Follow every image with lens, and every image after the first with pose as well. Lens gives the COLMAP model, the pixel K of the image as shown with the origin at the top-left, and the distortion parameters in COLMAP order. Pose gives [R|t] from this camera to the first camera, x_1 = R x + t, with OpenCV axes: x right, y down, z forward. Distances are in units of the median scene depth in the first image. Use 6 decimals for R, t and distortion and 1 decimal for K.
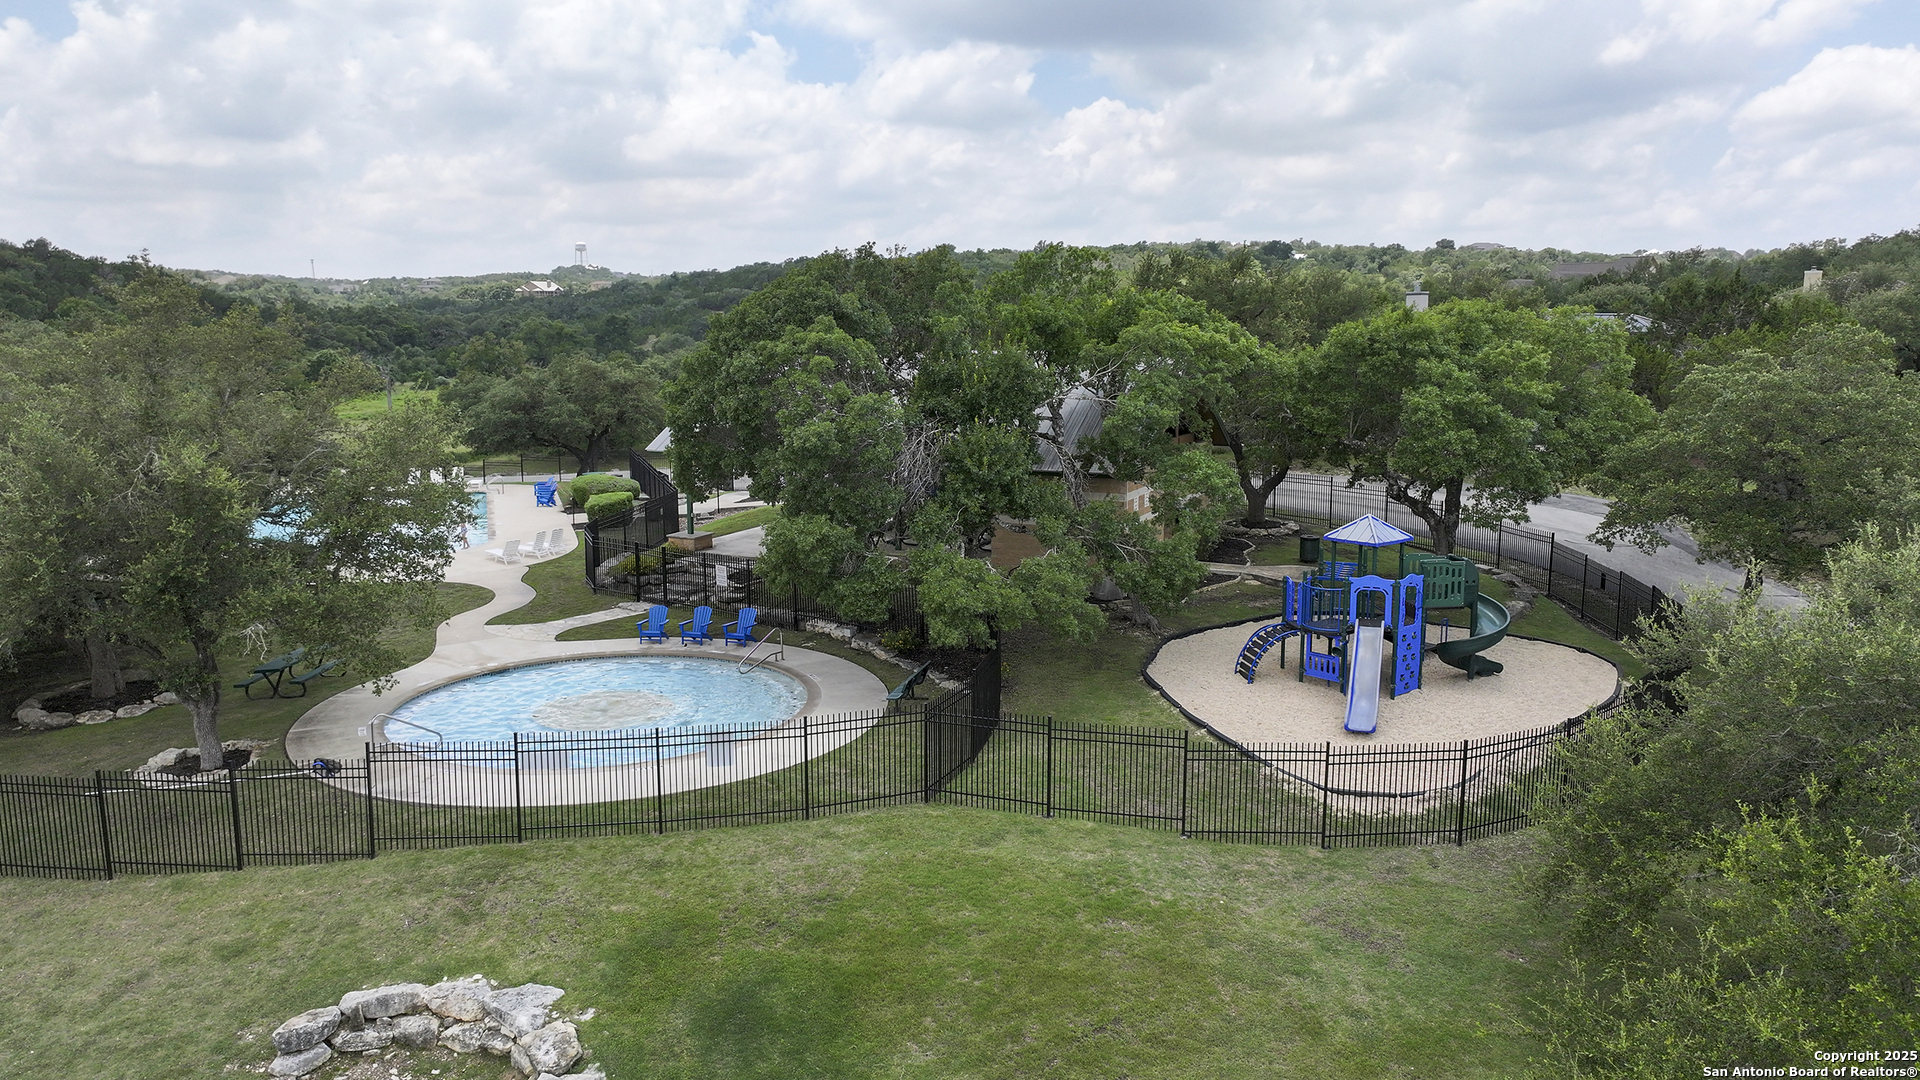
lens RADIAL K [[1365.4, 0, 976.3], [0, 1365.4, 527.5], [0, 0, 1]] dist [0.009473, 0.003865]
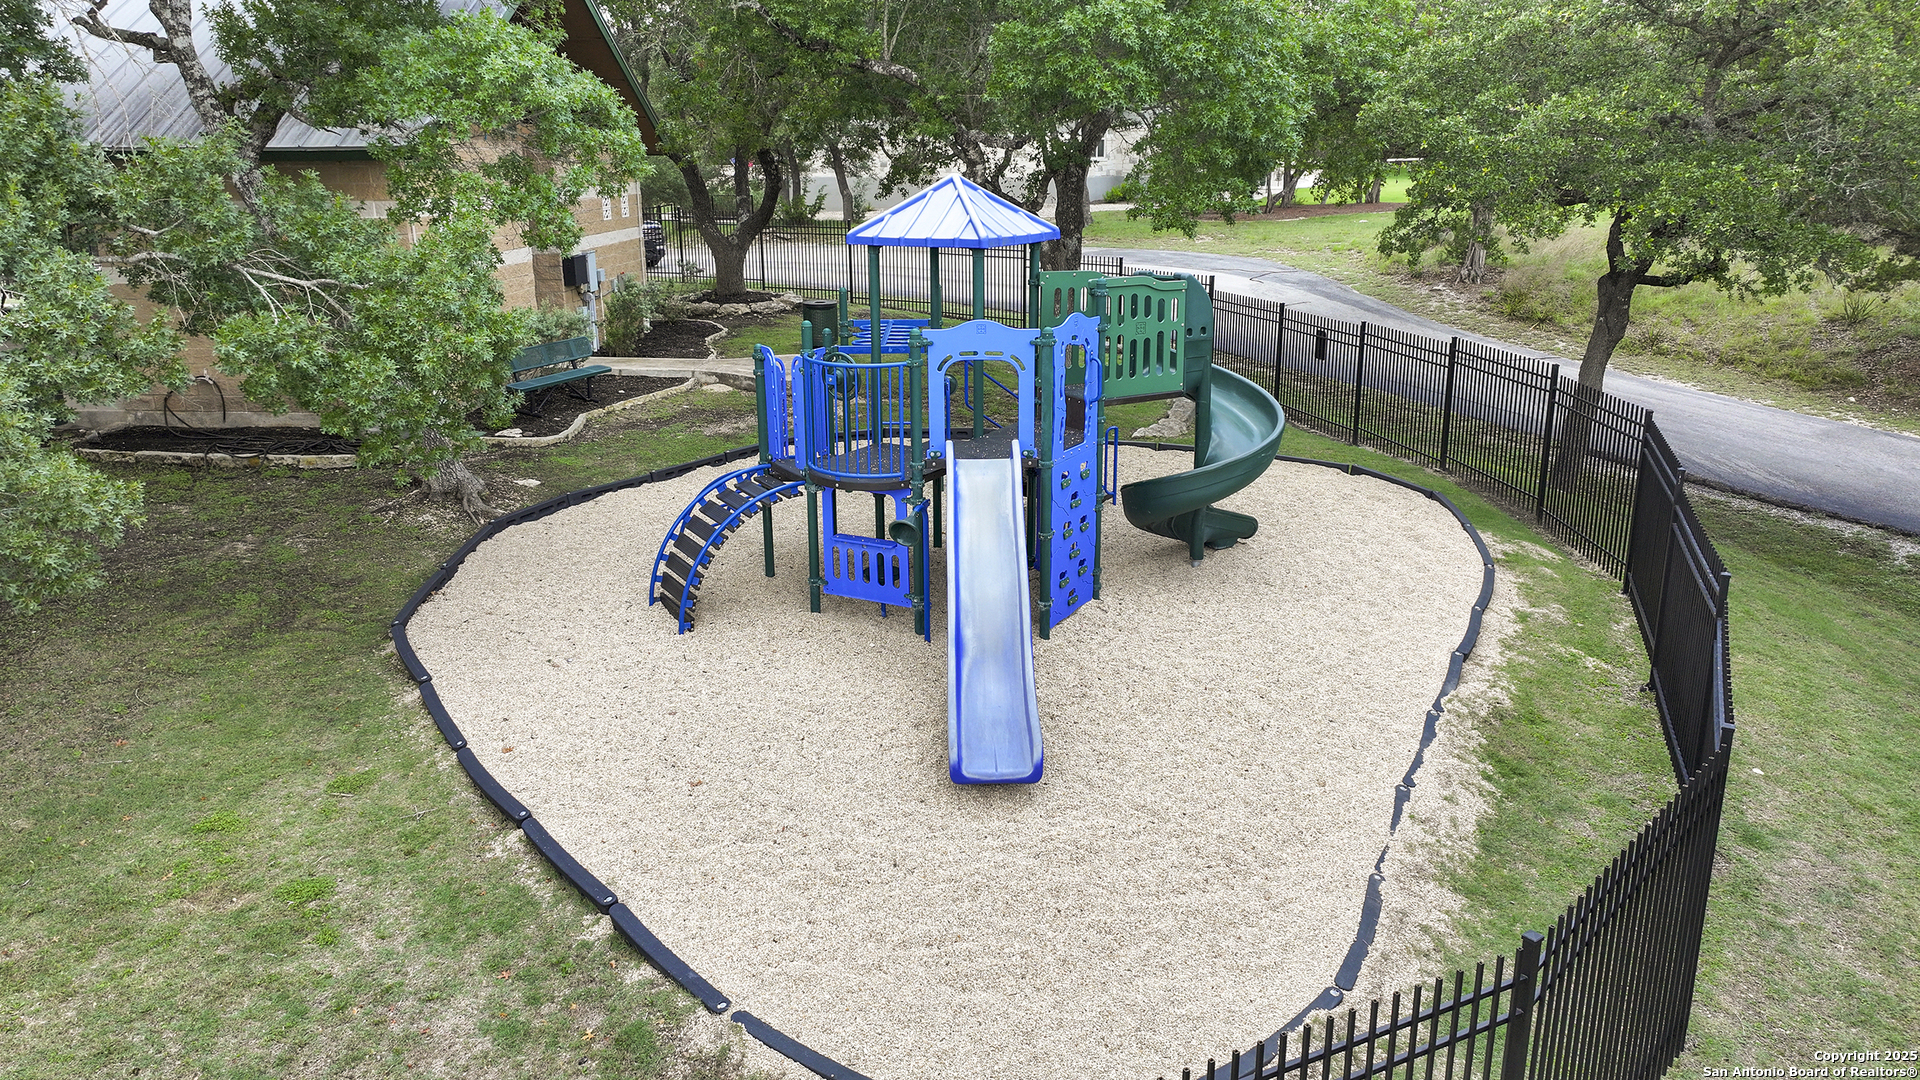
lens RADIAL K [[1365.4, 0, 964.1], [0, 1365.4, 531.4], [0, 0, 1]] dist [0.009473, 0.003865]
pose [[0.941304, -0.097603, 0.323142, 0.151163], [0.057617, 0.989694, 0.131093, 0.040445], [-0.332606, -0.104780, 0.937227, 0.612052]]
